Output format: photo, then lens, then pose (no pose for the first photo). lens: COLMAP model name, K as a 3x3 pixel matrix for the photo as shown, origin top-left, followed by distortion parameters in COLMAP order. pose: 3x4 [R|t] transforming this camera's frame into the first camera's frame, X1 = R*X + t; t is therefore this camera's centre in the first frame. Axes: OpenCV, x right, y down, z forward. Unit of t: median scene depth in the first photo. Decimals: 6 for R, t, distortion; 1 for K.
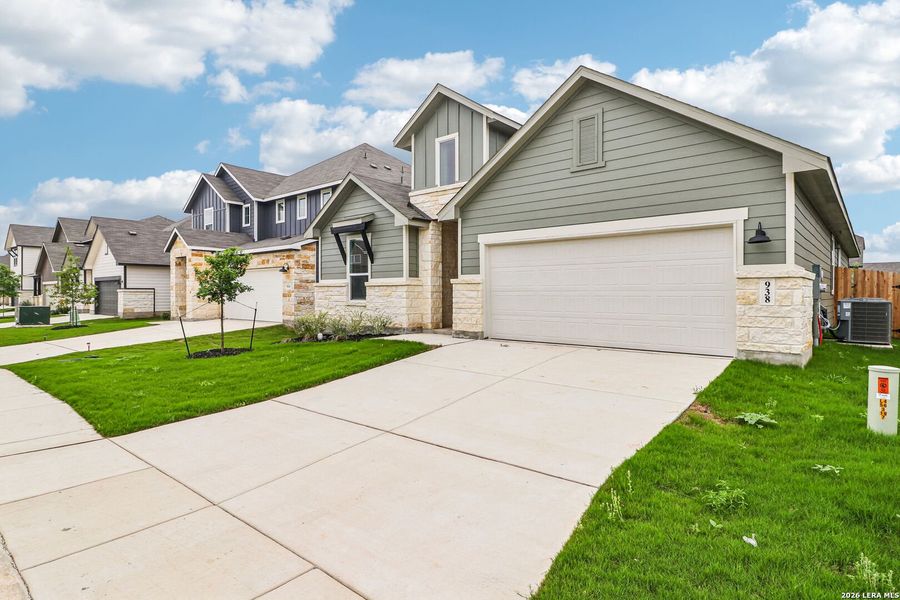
lens RADIAL K [[493.4, 0, 442.1], [0, 493.4, 288.2], [0, 0, 1]] dist [0.048883, -0.005894]
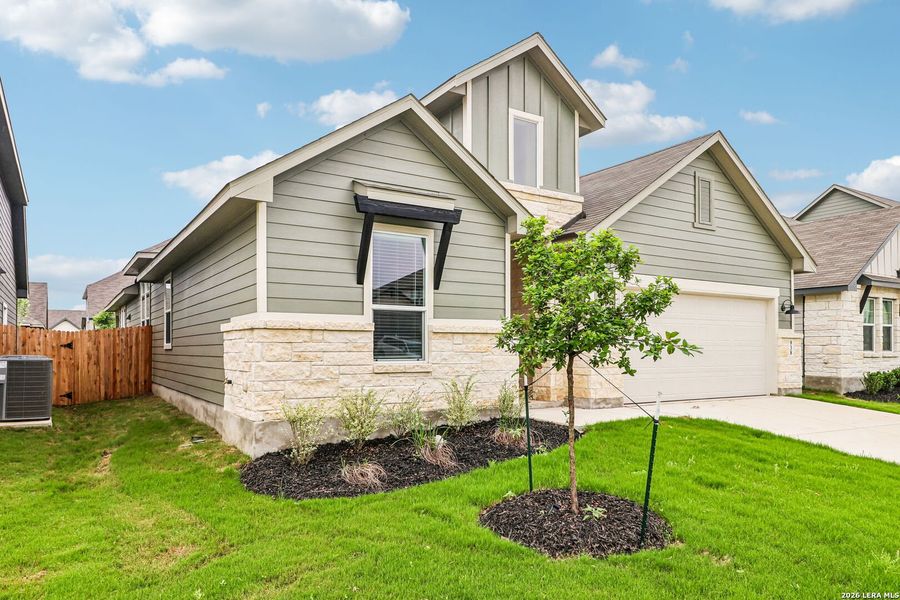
lens RADIAL K [[615.8, 0, 464.5], [0, 615.8, 337.2], [0, 0, 1]] dist [0.053814, 0.003074]
pose [[0.254711, 0.026216, 0.966662, -0.914994], [-0.007298, 0.999656, -0.025188, 0.019616], [-0.966990, -0.000639, 0.254815, 0.971699]]
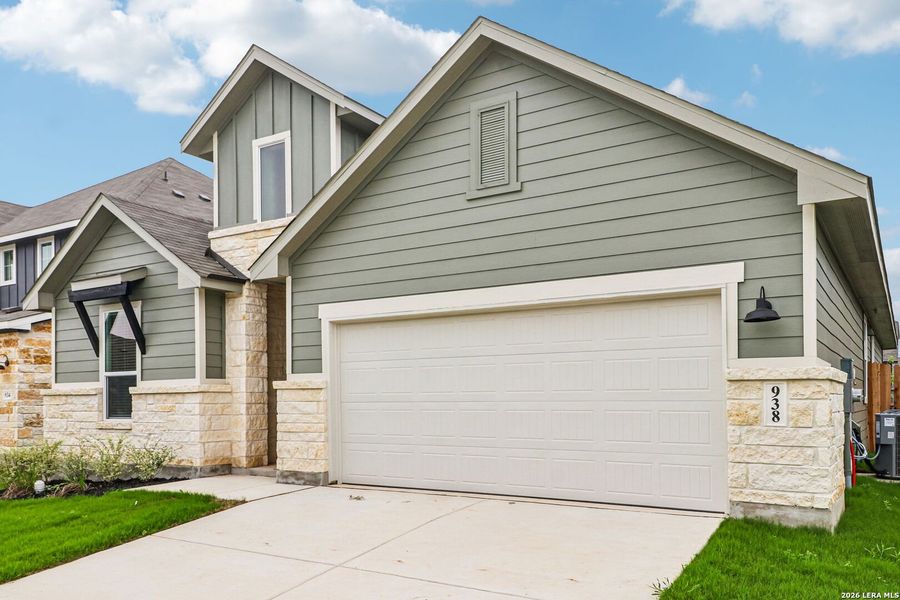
lens RADIAL K [[735.2, 0, 431.2], [0, 735.2, 383.0], [0, 0, 1]] dist [0.072927, 0.011094]
pose [[0.989927, -0.002110, 0.141564, 0.079957], [0.004160, 0.999891, -0.014187, -0.004170], [-0.141518, 0.014633, 0.989828, 0.123047]]
